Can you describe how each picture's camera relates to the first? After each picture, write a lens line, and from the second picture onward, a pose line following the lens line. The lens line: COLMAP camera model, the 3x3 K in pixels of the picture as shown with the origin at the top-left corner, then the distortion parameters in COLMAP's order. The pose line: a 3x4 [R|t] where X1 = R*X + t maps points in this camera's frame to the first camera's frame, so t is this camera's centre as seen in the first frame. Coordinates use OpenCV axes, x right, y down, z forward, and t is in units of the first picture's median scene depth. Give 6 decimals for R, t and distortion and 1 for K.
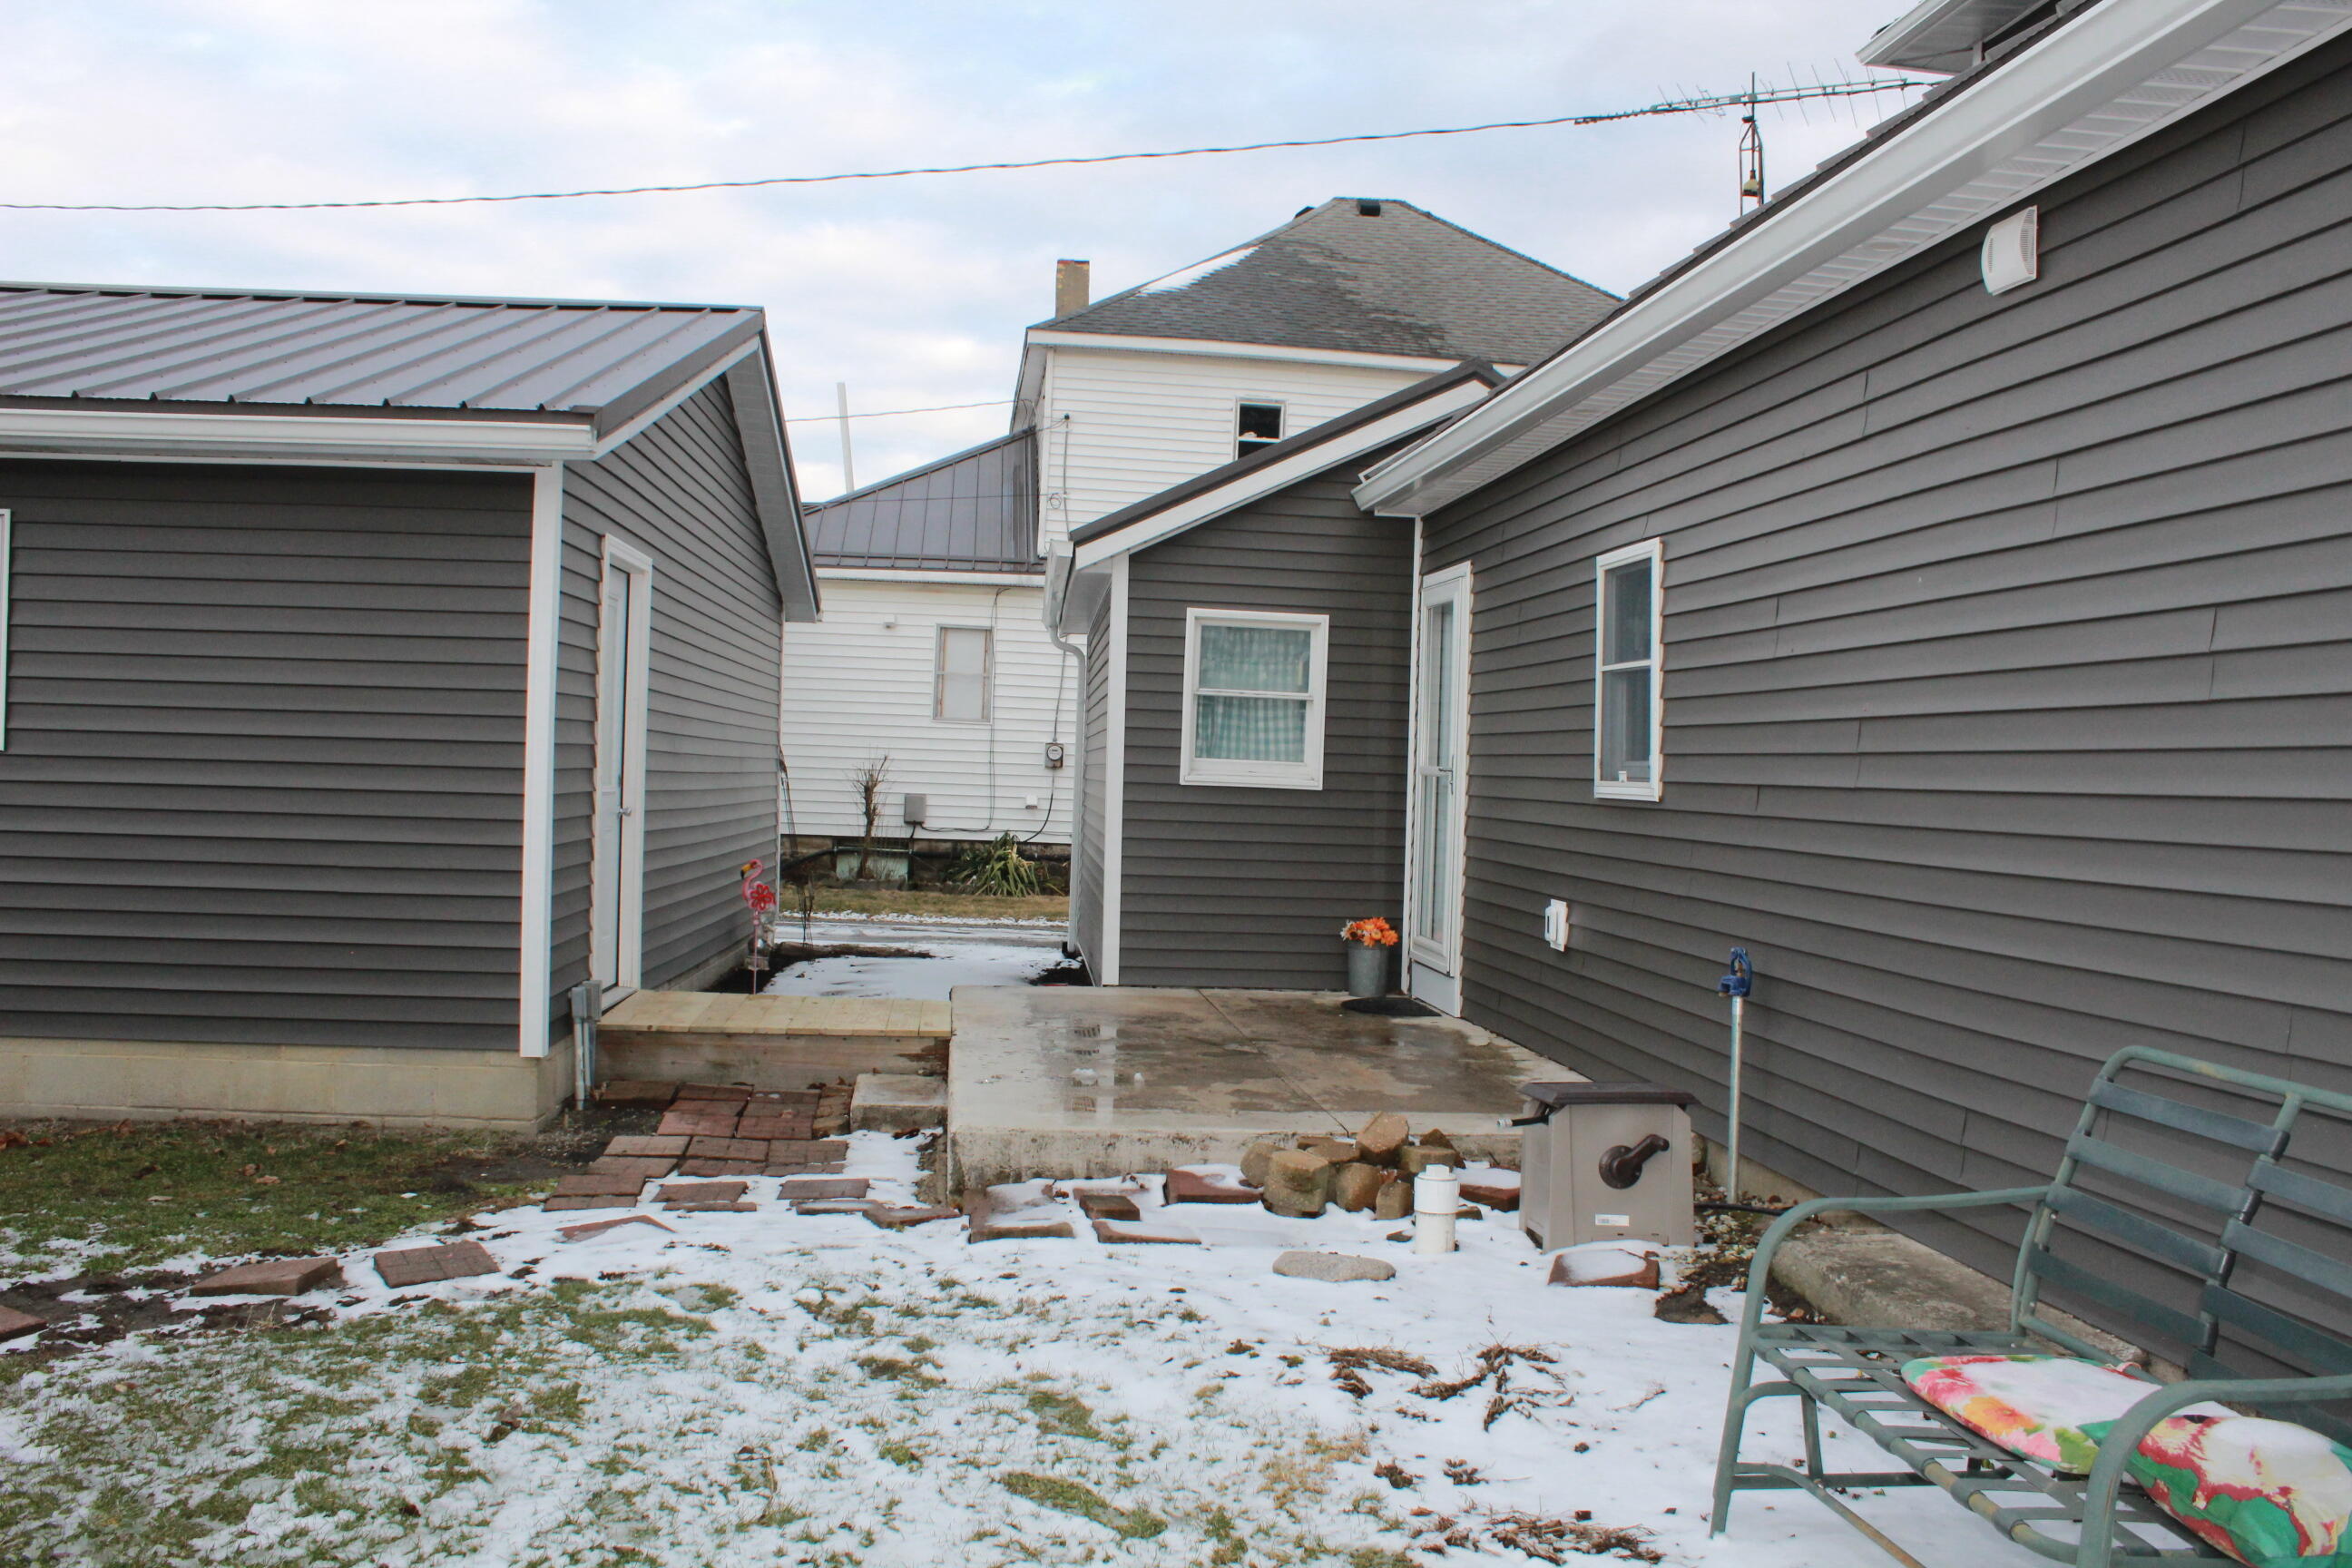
lens RADIAL K [[1960.9, 0, 1163.8], [0, 1960.9, 777.6], [0, 0, 1]] dist [-0.160760, 0.140891]
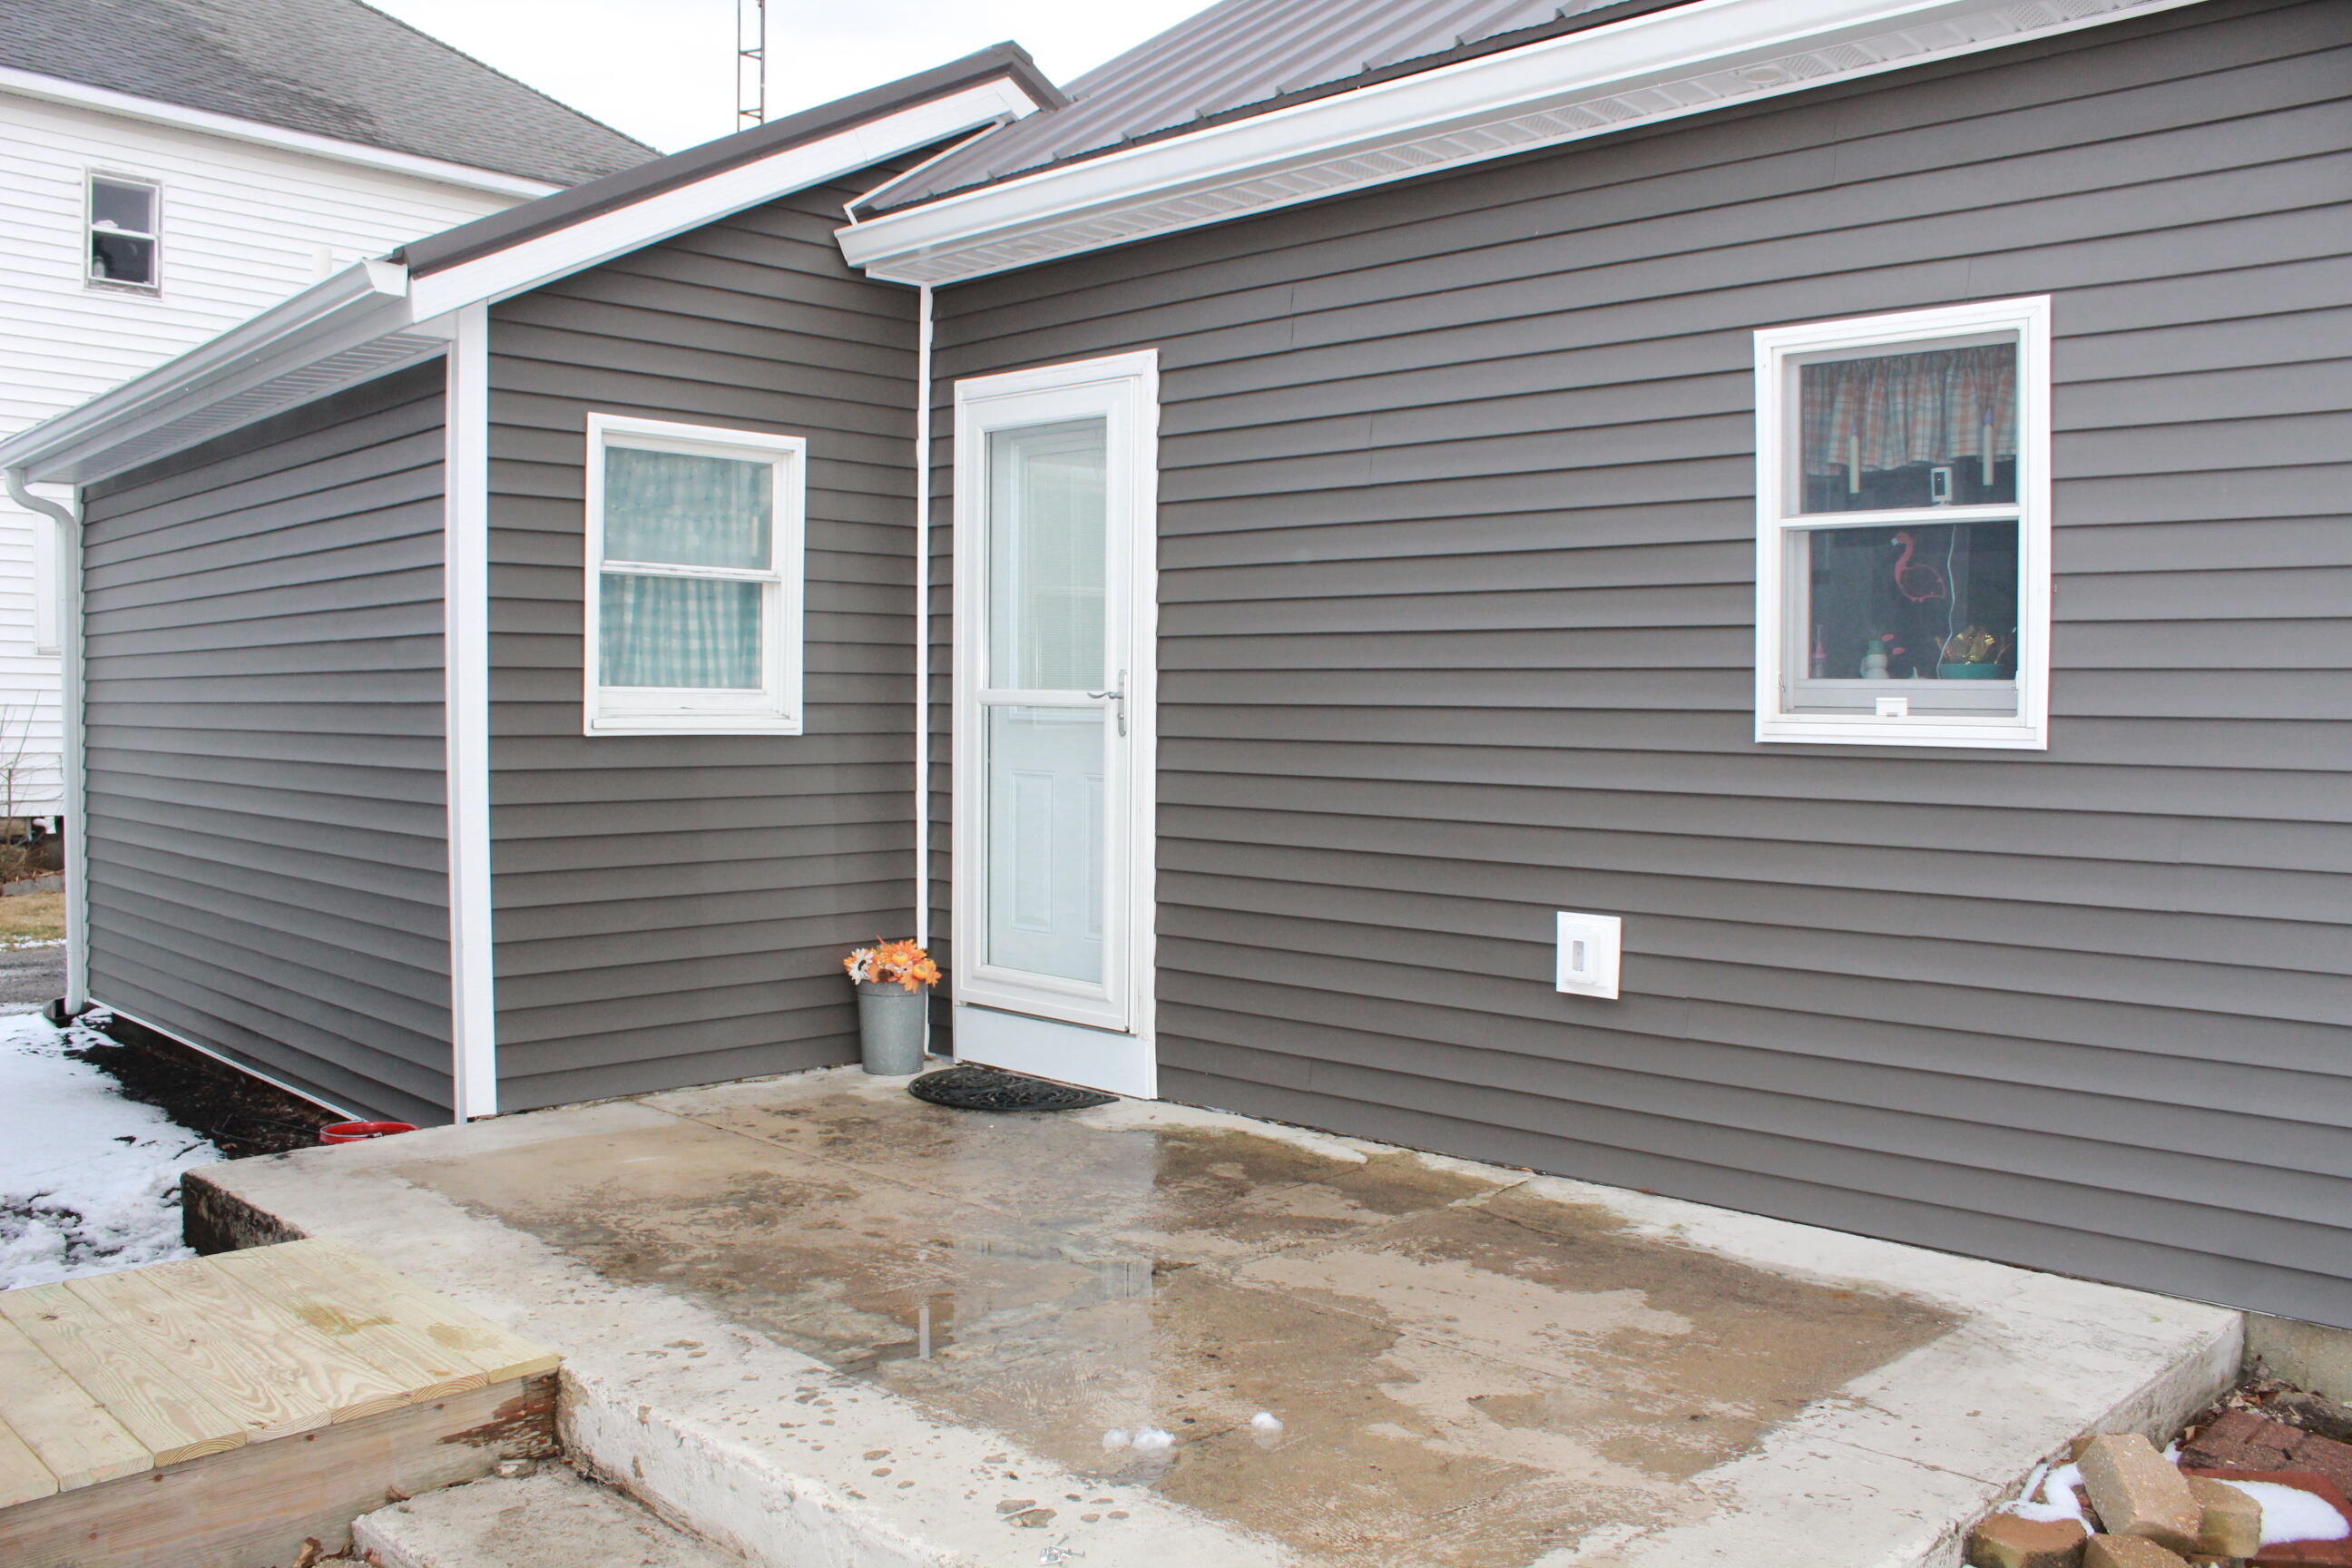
lens RADIAL K [[1952.3, 0, 1159.8], [0, 1952.3, 785.2], [0, 0, 1]] dist [-0.167283, 0.148385]
pose [[0.772428, -0.055949, 0.632633, -0.212611], [0.022576, 0.997901, 0.060688, -0.011934], [-0.634700, -0.032595, 0.772071, 0.492199]]
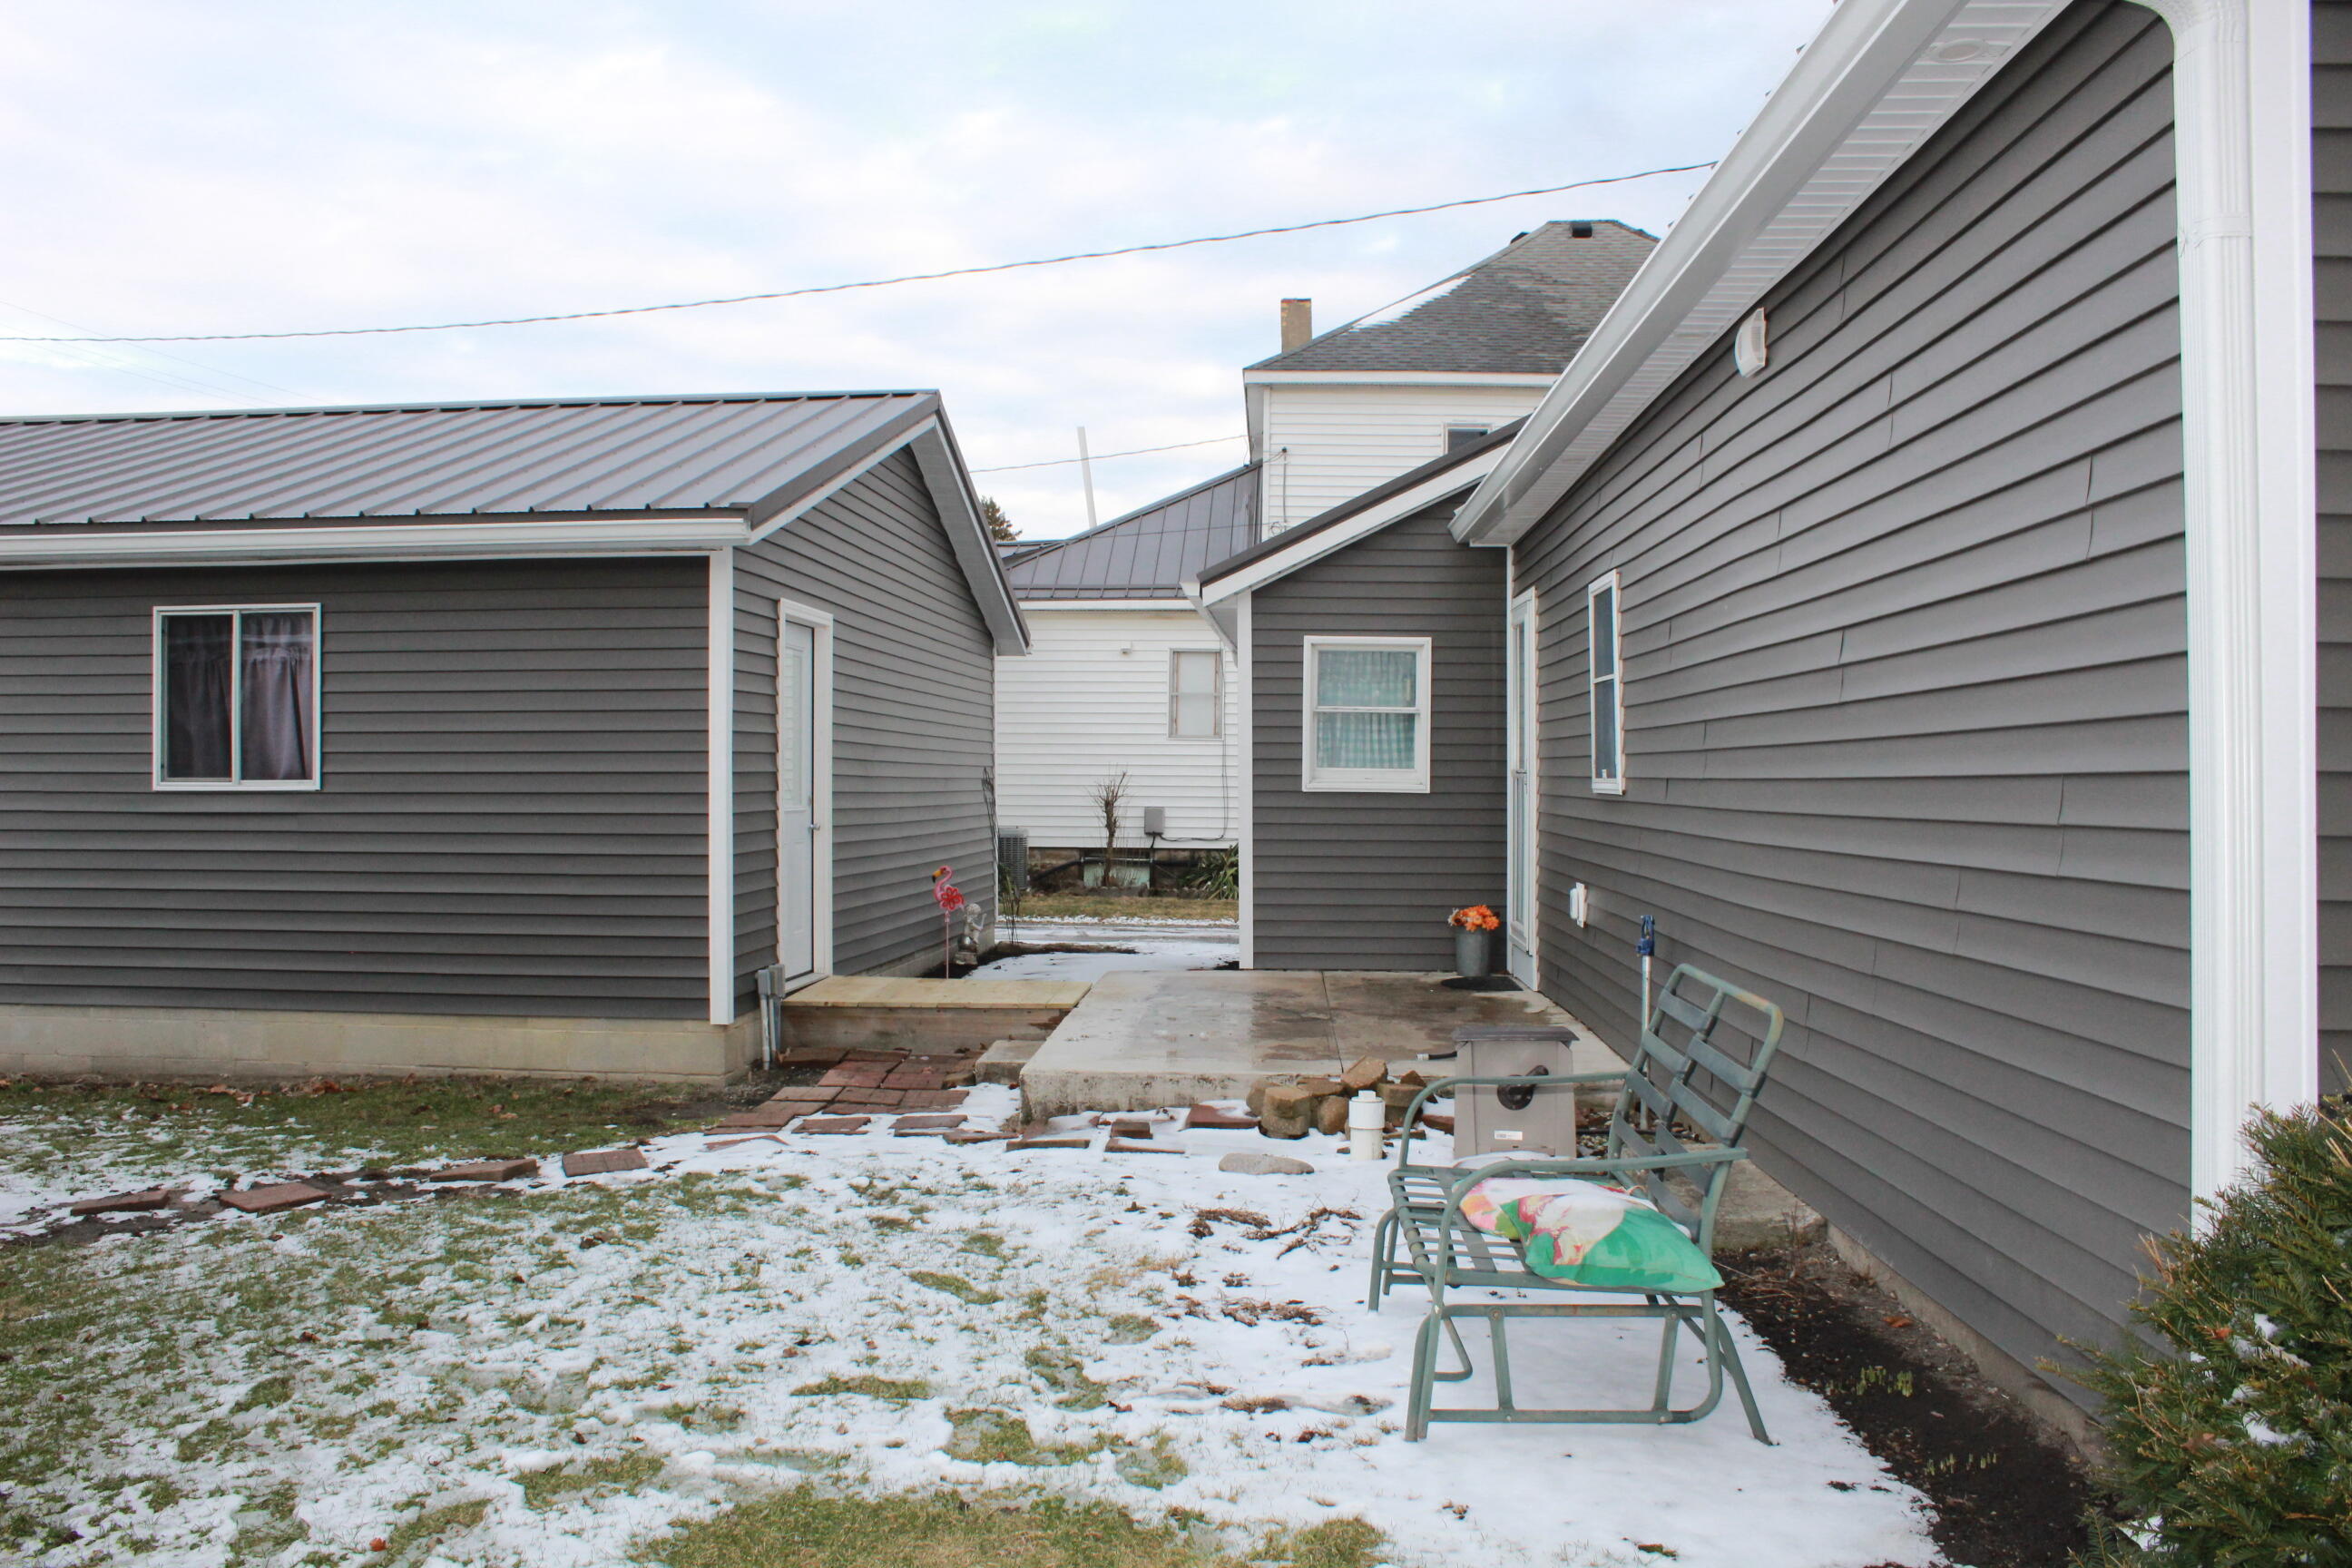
lens RADIAL K [[1964.5, 0, 1164.6], [0, 1964.5, 789.9], [0, 0, 1]] dist [-0.168659, 0.152256]
pose [[0.985867, -0.027755, -0.165216, 0.119756], [0.027803, 0.999611, -0.002022, 0.002758], [0.165208, -0.002601, 0.986255, -0.137846]]
